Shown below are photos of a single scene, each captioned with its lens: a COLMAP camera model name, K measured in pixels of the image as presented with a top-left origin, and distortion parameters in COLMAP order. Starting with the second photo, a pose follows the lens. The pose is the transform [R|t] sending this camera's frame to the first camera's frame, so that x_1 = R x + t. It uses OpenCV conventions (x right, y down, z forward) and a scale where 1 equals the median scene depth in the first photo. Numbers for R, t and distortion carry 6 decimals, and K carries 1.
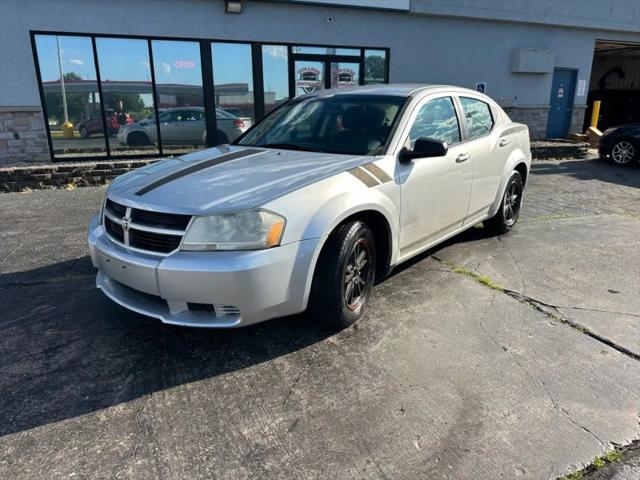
lens RADIAL K [[458.3, 0, 319.7], [0, 458.3, 238.4], [0, 0, 1]] dist [0.024146, -0.025975]
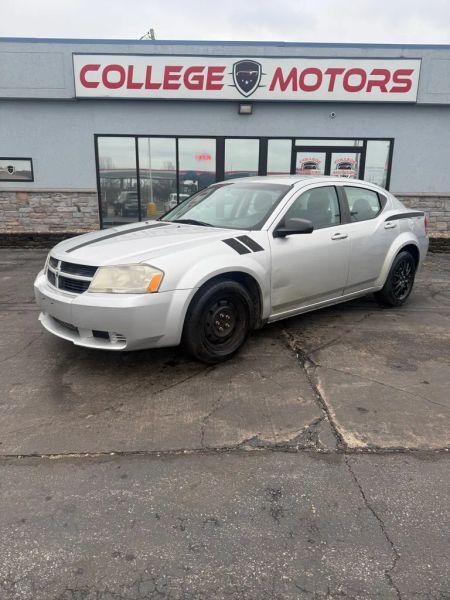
lens RADIAL K [[429.7, 0, 224.2], [0, 429.7, 289.6], [0, 0, 1]] dist [0.024146, -0.025975]
pose [[0.930565, 0.096394, -0.353210, 0.408970], [-0.116227, 0.992594, -0.035324, 0.015876], [0.347189, 0.073923, 0.934877, -0.059677]]
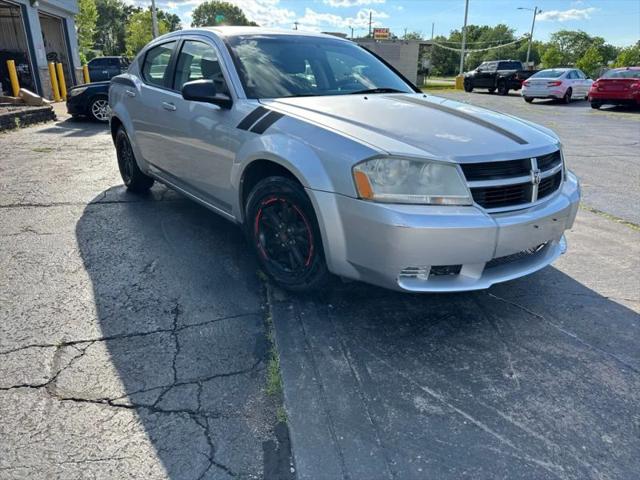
lens RADIAL K [[458.3, 0, 319.2], [0, 458.3, 237.8], [0, 0, 1]] dist [0.024146, -0.025975]
pose [[0.199661, -0.323813, 0.924814, -0.737228], [0.262580, 0.926979, 0.267882, -0.145791], [-0.944027, 0.189352, 0.270109, 0.643138]]
